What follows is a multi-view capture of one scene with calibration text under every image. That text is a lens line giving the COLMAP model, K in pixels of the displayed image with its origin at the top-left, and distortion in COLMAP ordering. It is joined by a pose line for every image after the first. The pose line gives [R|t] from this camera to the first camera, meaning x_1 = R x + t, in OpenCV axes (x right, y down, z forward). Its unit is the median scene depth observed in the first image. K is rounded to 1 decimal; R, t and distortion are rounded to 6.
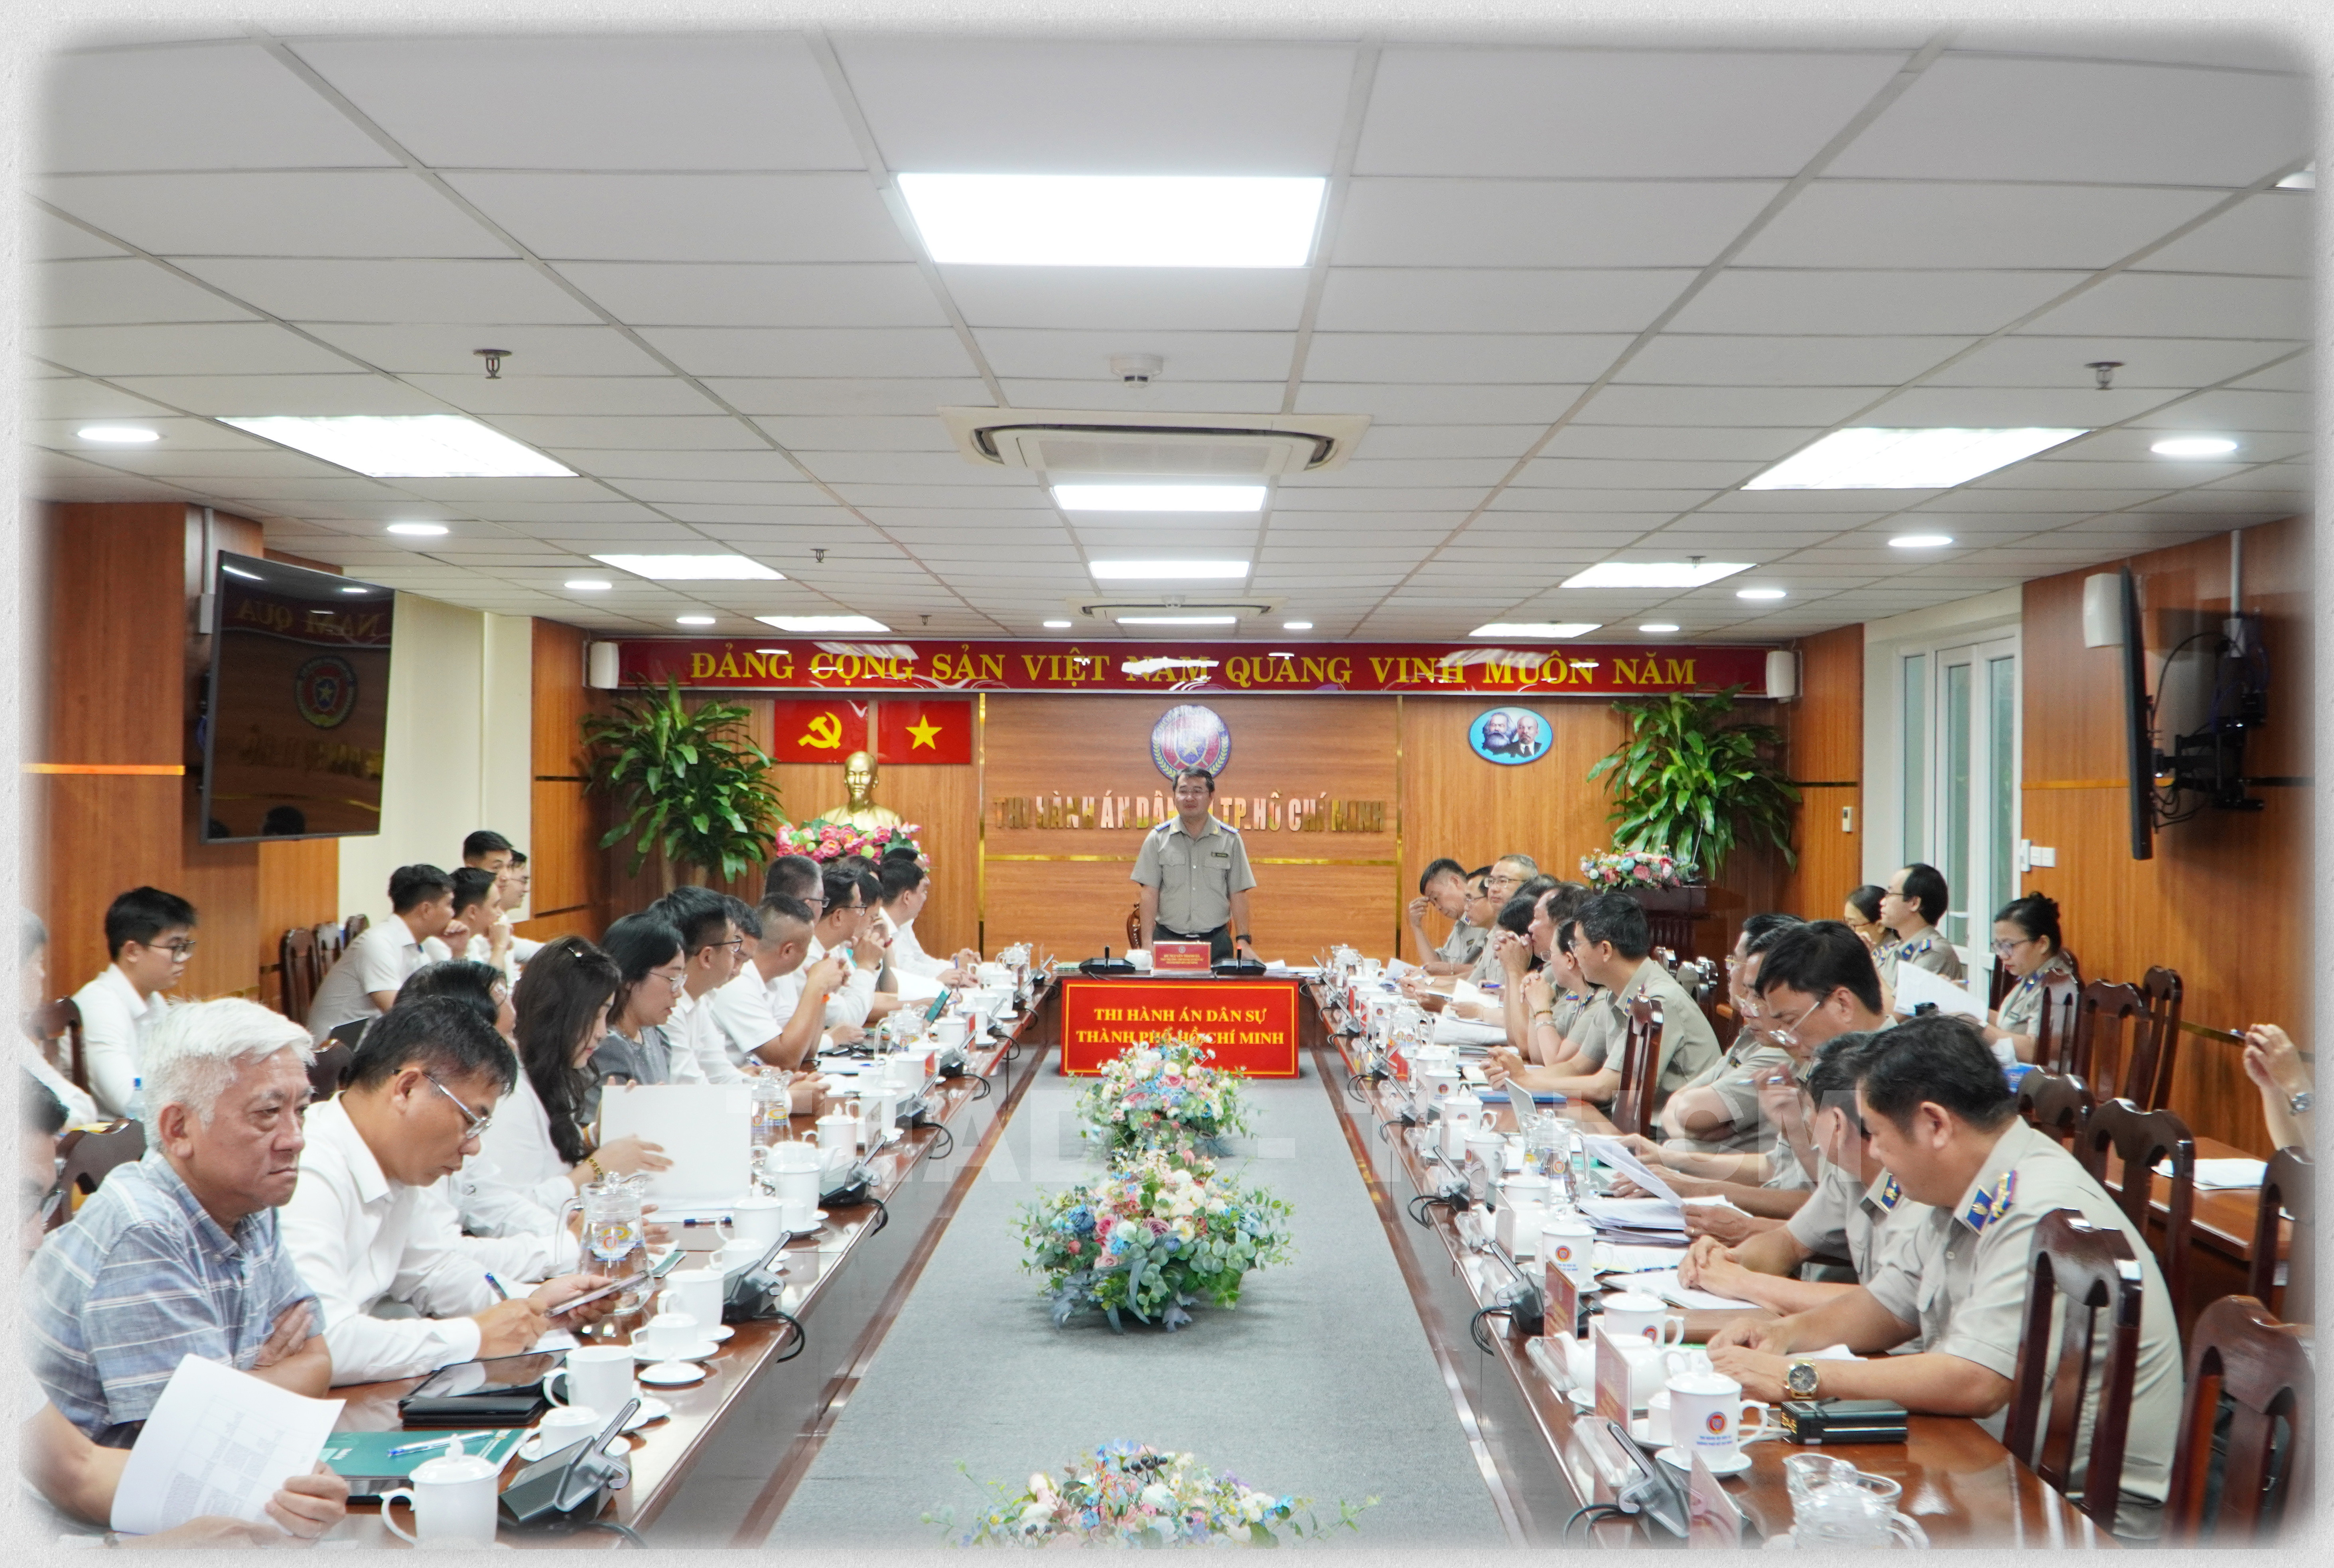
lens RADIAL K [[2269.0, 0, 1167.0], [0, 2269.0, 784.0], [0, 0, 1]] dist [-0.000306, -0.000108]
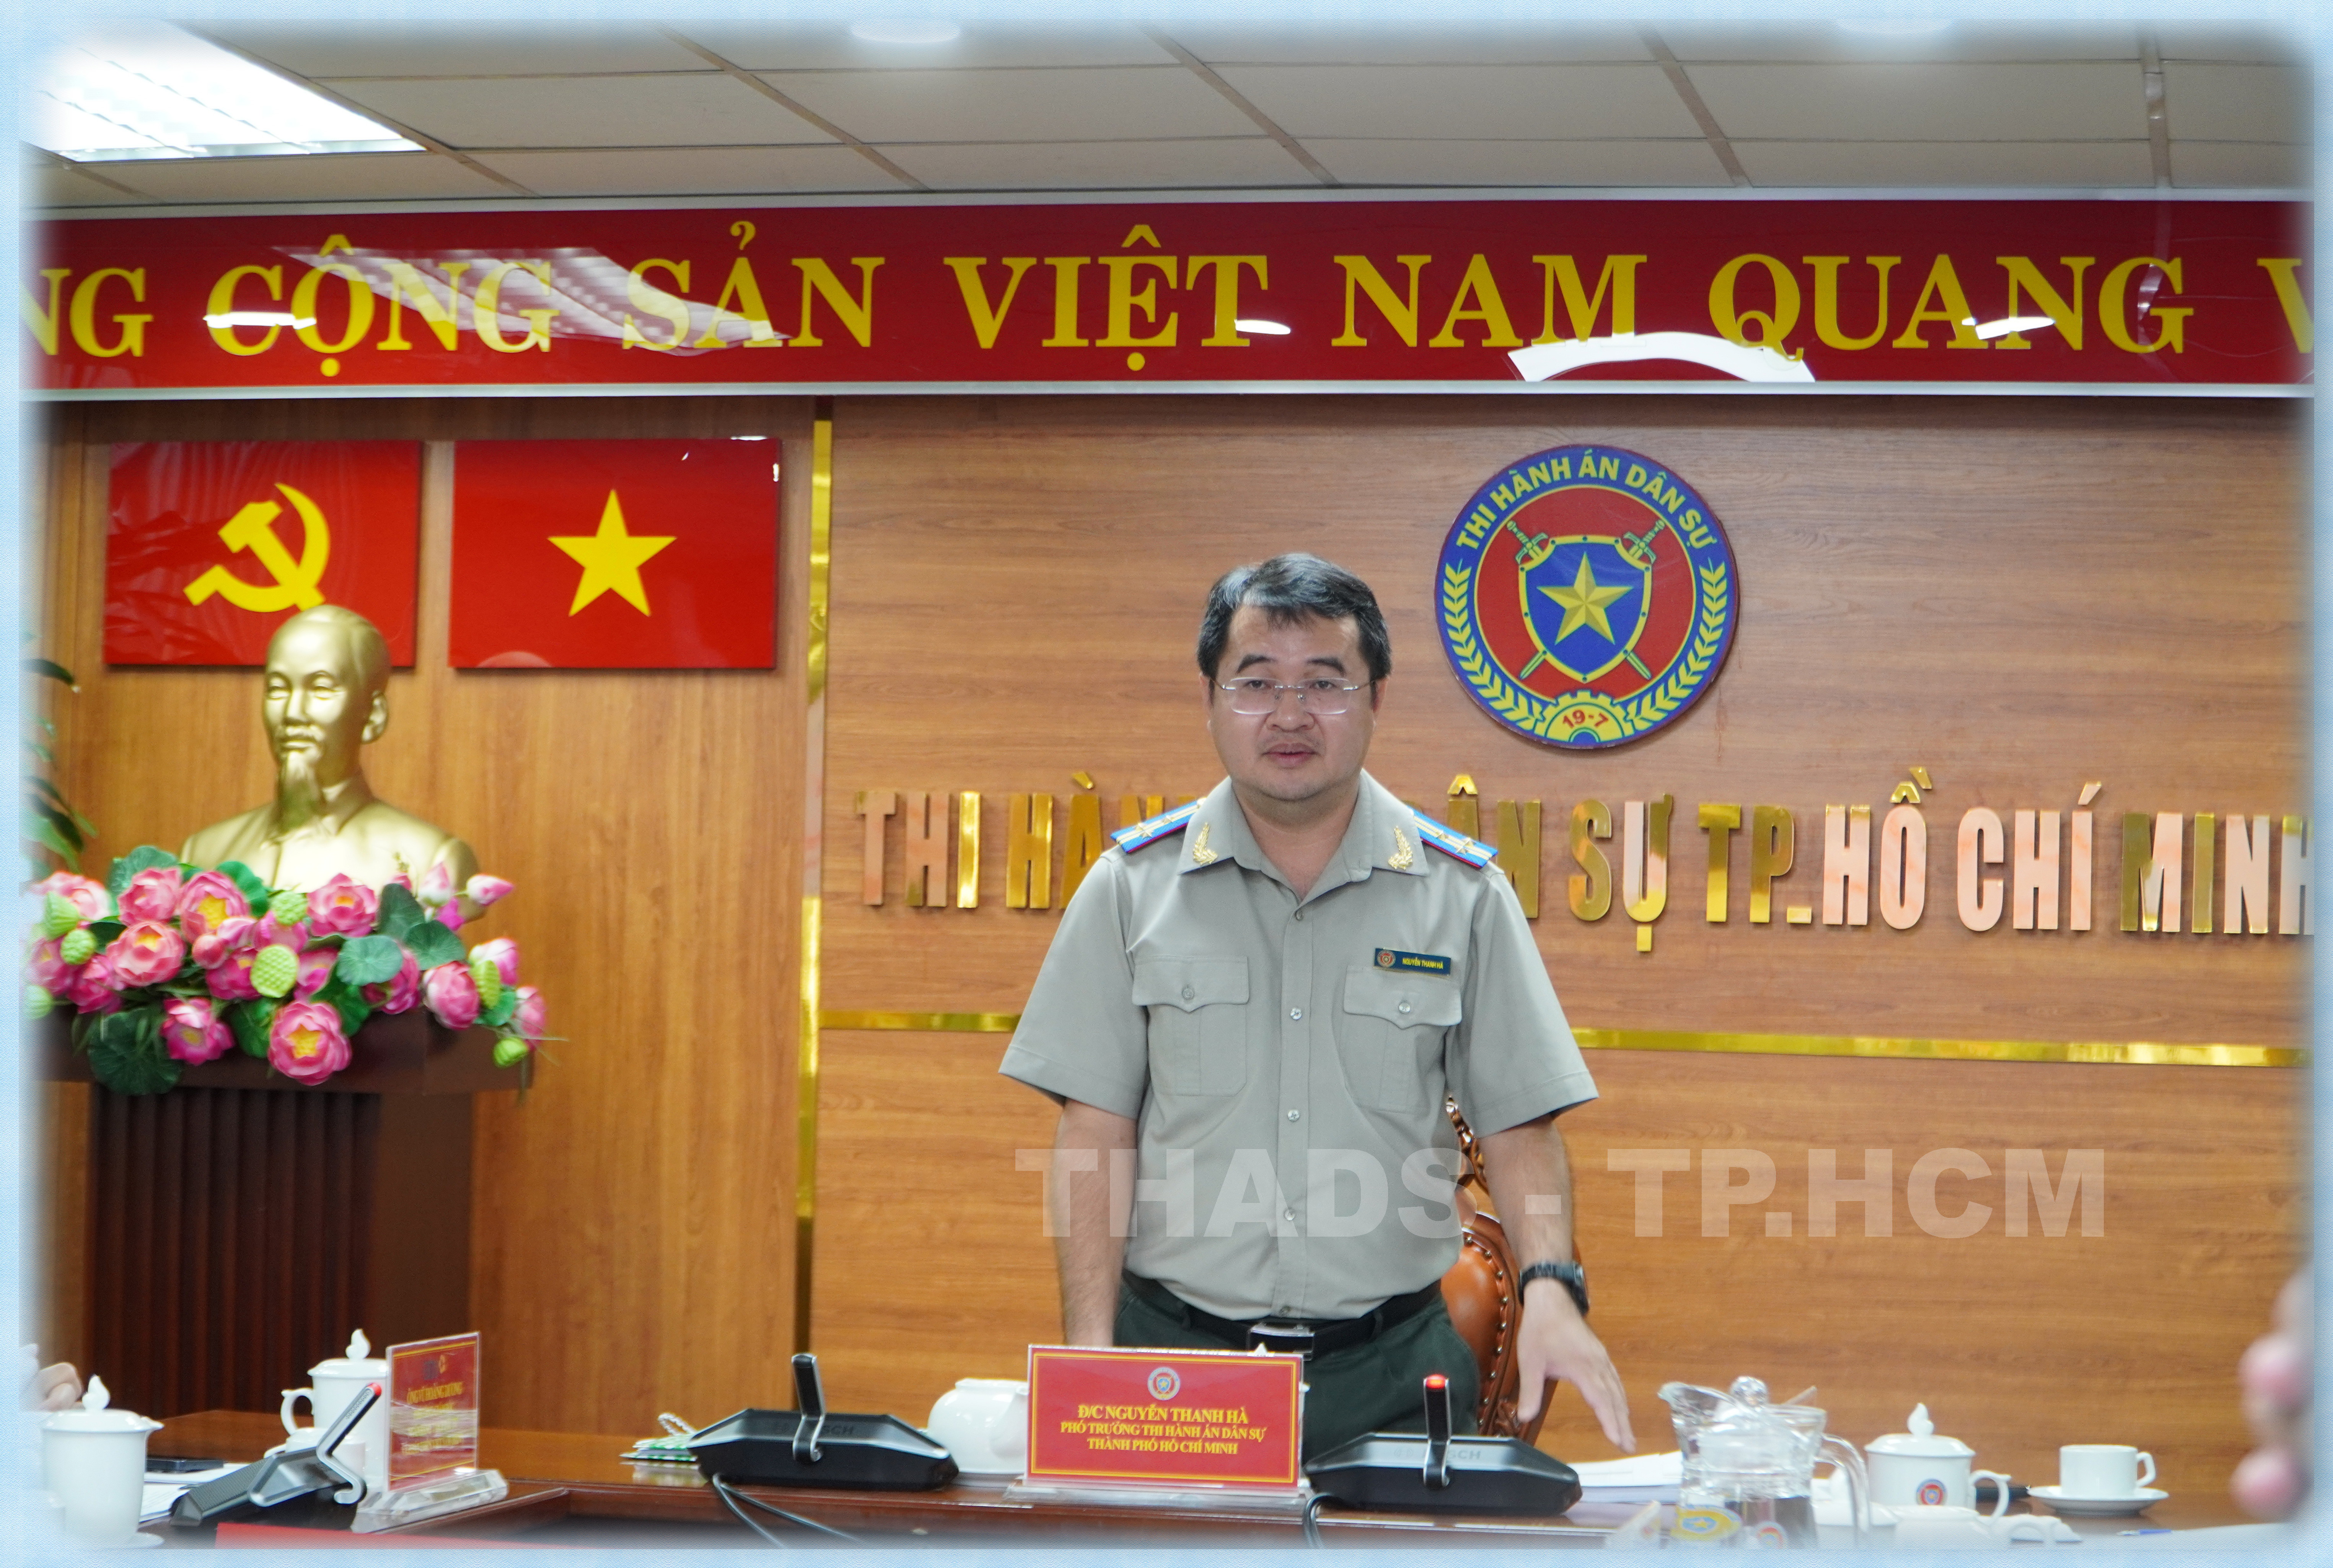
lens RADIAL K [[5048.3, 0, 1166.5], [0, 5048.3, 784.0], [0, 0, 1]] dist [-0.460028, 0.190204]
pose [[0.977895, 0.006205, -0.209006, 0.085057], [-0.014831, 0.999100, -0.039730, 0.028120], [0.208571, 0.041951, 0.977107, 0.431470]]
